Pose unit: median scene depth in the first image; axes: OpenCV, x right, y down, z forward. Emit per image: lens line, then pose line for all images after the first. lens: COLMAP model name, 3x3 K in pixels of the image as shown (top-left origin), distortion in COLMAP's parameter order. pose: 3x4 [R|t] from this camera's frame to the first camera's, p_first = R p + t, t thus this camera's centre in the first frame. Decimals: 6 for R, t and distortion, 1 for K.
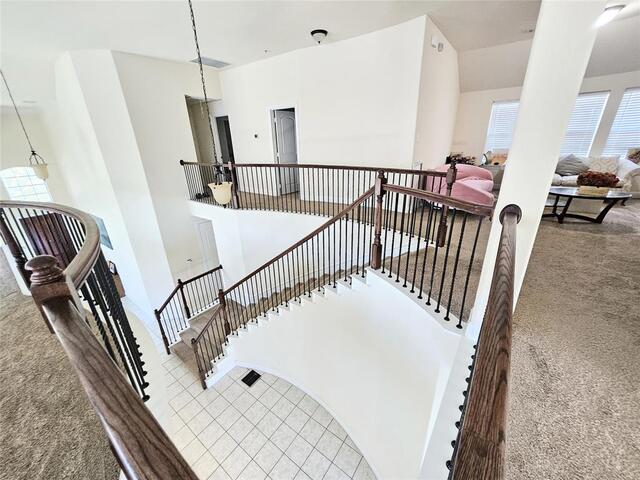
lens RADIAL K [[251.6, 0, 322.2], [0, 251.6, 236.9], [0, 0, 1]] dist [0.000505, -0.000492]
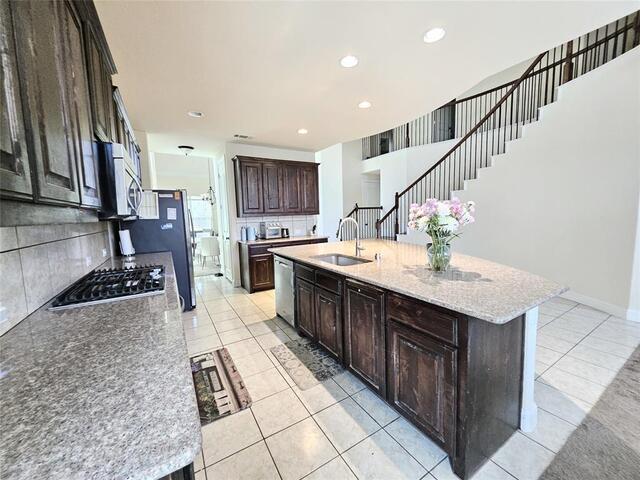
lens RADIAL K [[251.6, 0, 325.7], [0, 251.6, 236.4], [0, 0, 1]] dist [0.000505, -0.000492]
pose [[0.929772, 0.037339, -0.366238, -0.223110], [-0.129158, 0.964692, -0.229540, 0.663599], [0.344736, 0.260722, 0.901765, -0.216804]]
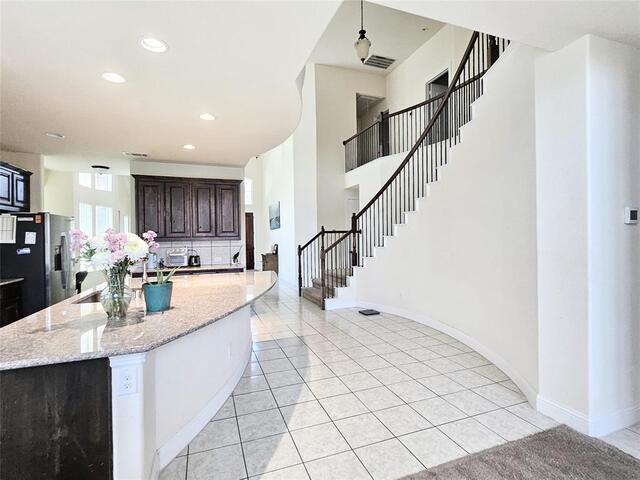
lens RADIAL K [[311.4, 0, 322.0], [0, 311.4, 236.7], [0, 0, 1]] dist [0.005388, -0.002269]
pose [[0.841538, 0.014628, -0.539999, 0.152392], [-0.197973, 0.938435, -0.283101, 0.588145], [0.502613, 0.345146, 0.792625, -0.046264]]
